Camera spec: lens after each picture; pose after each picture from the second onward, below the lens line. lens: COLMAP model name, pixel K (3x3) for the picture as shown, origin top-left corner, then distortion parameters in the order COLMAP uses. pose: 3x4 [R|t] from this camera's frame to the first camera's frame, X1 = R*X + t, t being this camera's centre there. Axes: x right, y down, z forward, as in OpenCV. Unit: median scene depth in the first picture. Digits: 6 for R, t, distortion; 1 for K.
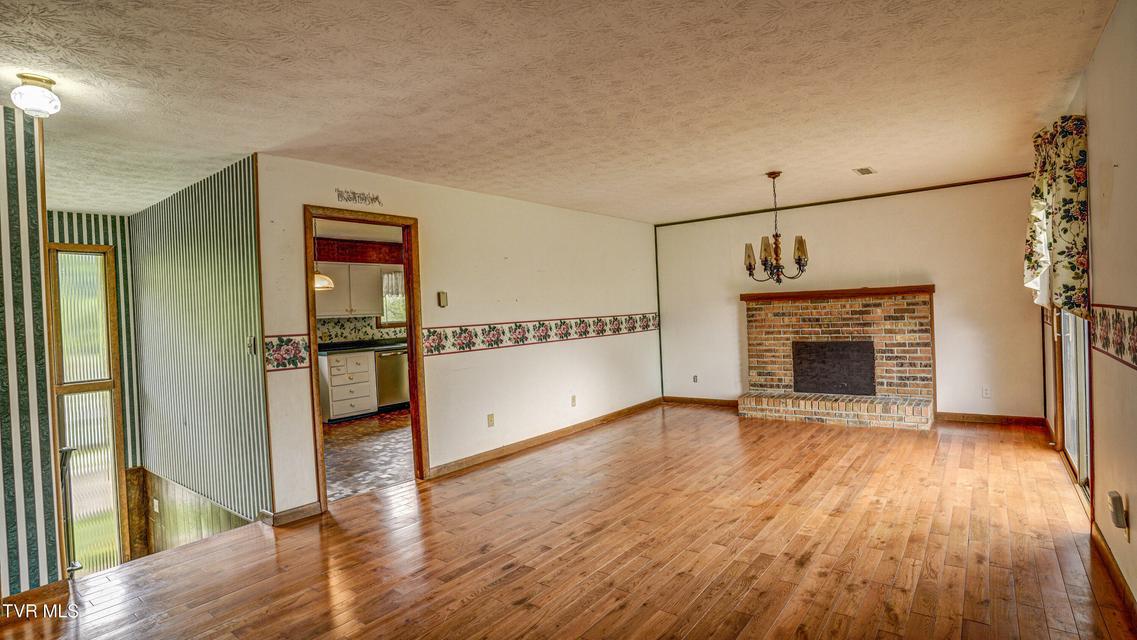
lens RADIAL K [[548.3, 0, 574.7], [0, 548.3, 316.9], [0, 0, 1]] dist [-0.081374, 0.028620]
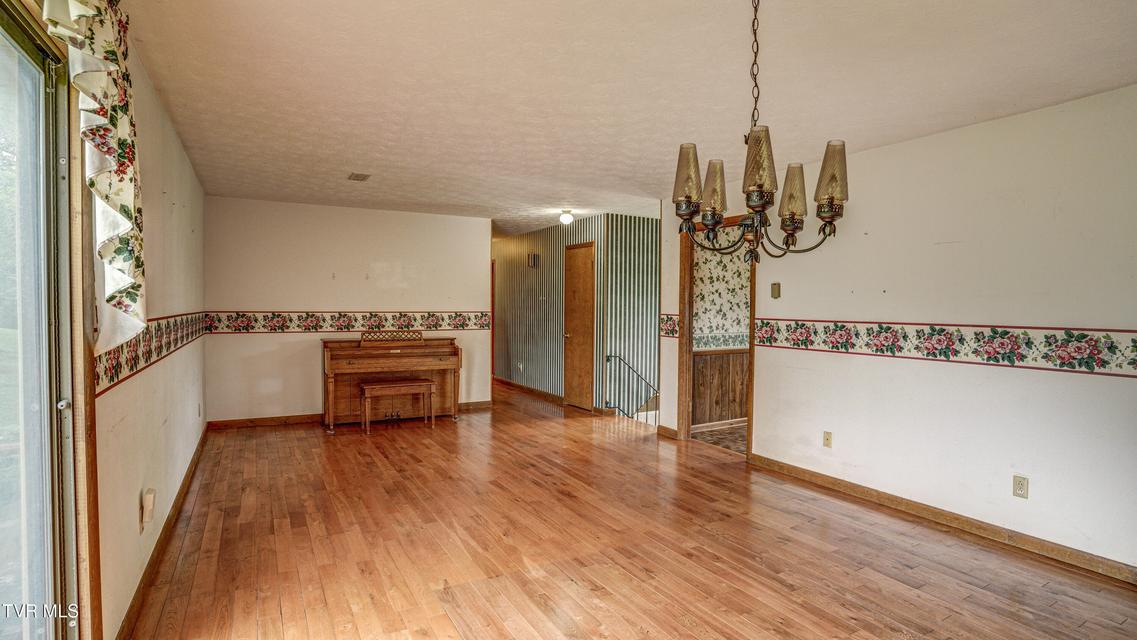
lens RADIAL K [[548.3, 0, 574.7], [0, 548.3, 316.9], [0, 0, 1]] dist [-0.081374, 0.028620]
pose [[-0.371127, 0.061147, -0.926567, 0.737211], [-0.003607, 0.997727, 0.067288, -0.046200], [0.928575, 0.028315, -0.370063, 0.965972]]
